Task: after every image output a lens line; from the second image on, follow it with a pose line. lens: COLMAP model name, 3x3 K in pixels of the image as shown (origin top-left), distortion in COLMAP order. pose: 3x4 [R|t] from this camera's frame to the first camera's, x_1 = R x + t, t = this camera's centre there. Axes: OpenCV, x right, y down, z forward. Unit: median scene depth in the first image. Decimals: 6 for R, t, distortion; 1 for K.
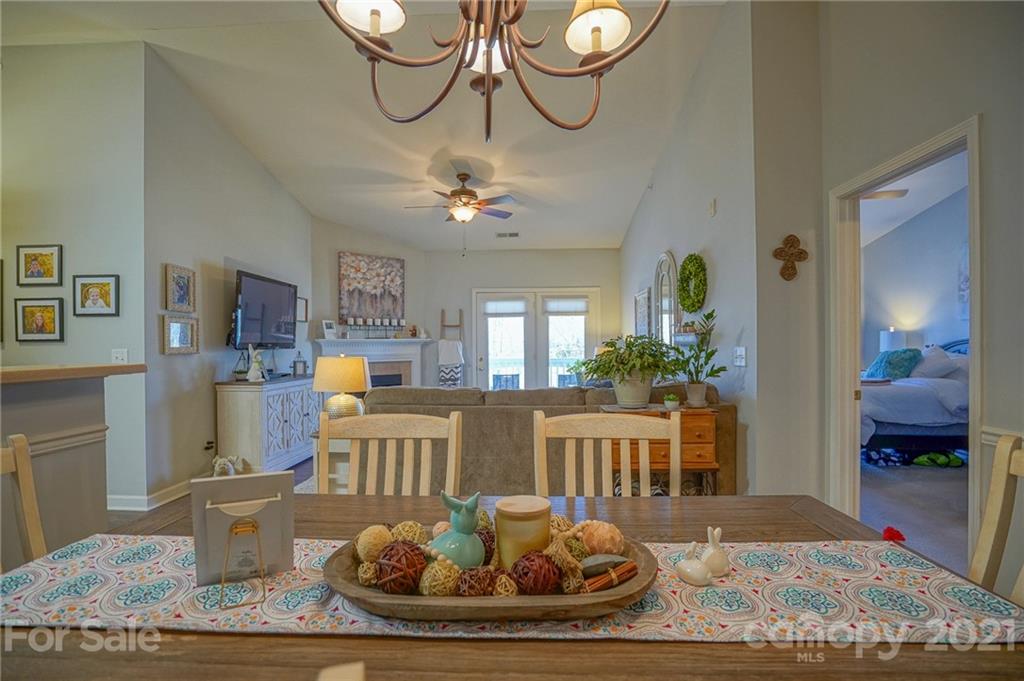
lens RADIAL K [[474.7, 0, 506.3], [0, 474.7, 347.8], [0, 0, 1]] dist [-0.055036, 0.019818]
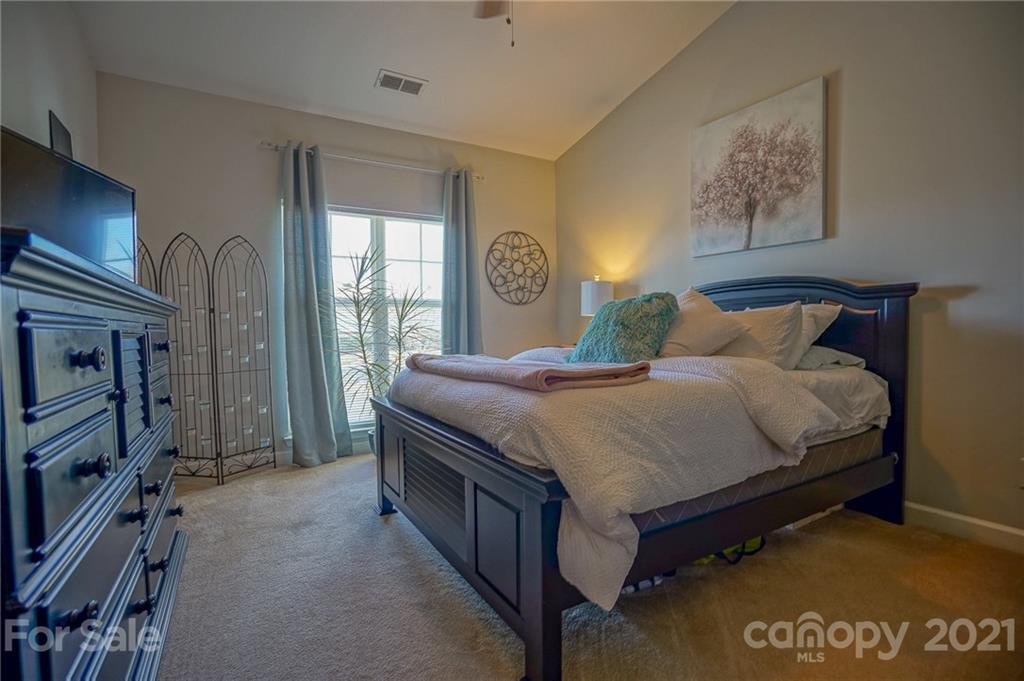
lens RADIAL K [[474.7, 0, 511.1], [0, 474.7, 346.4], [0, 0, 1]] dist [-0.055036, 0.019818]
pose [[0.831664, -0.029575, 0.554491, 0.524519], [0.011060, 0.999265, 0.036709, 0.038212], [-0.555169, -0.024397, 0.831380, 0.730337]]
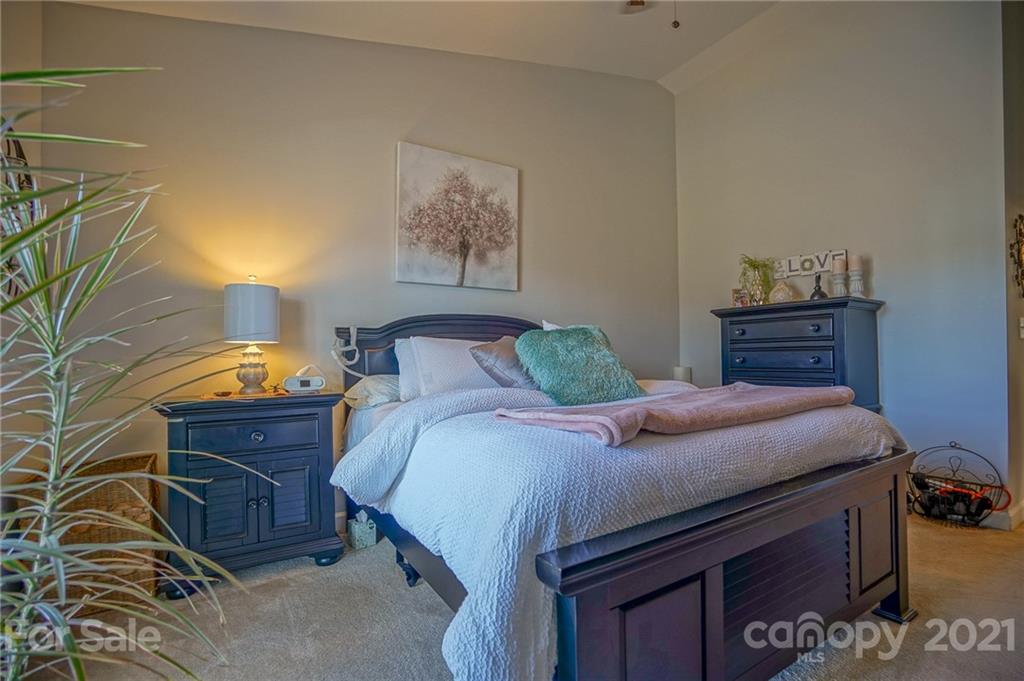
lens RADIAL K [[474.7, 0, 484.0], [0, 474.7, 359.6], [0, 0, 1]] dist [-0.055036, 0.019818]
pose [[-0.571342, -0.006783, 0.820684, 0.565660], [0.013744, 0.999747, 0.017831, 0.027998], [-0.820597, 0.021467, -0.571104, 1.475156]]
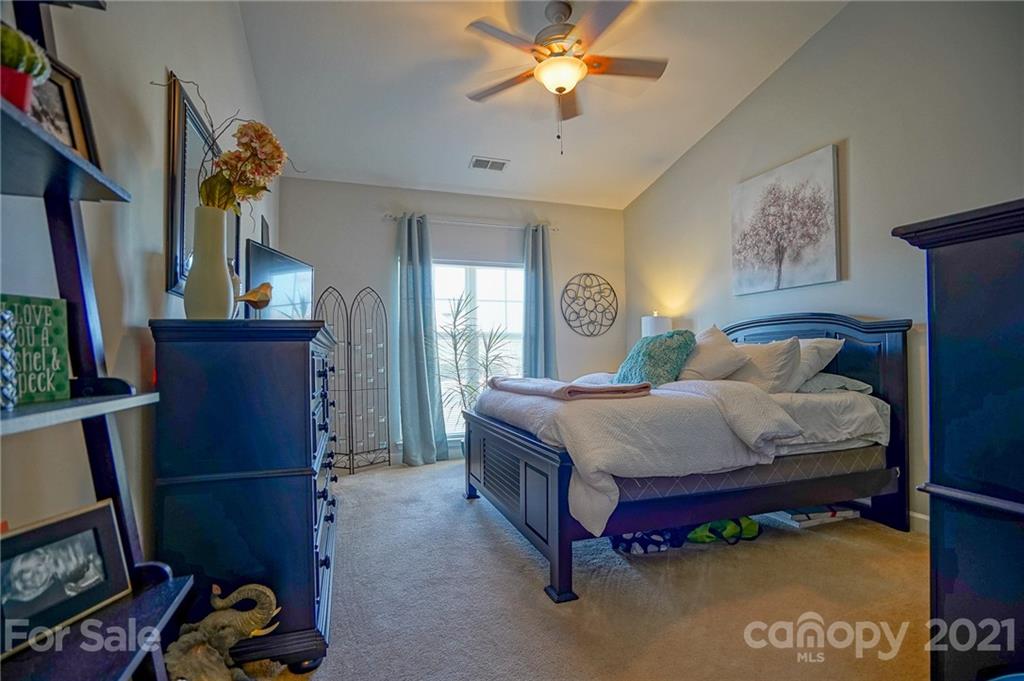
lens RADIAL K [[474.7, 0, 509.6], [0, 474.7, 349.3], [0, 0, 1]] dist [-0.055036, 0.019818]
pose [[0.926530, -0.000437, 0.376220, 0.482645], [0.007517, 0.999821, -0.017352, 0.036375], [-0.376145, 0.018905, 0.926368, 0.561157]]
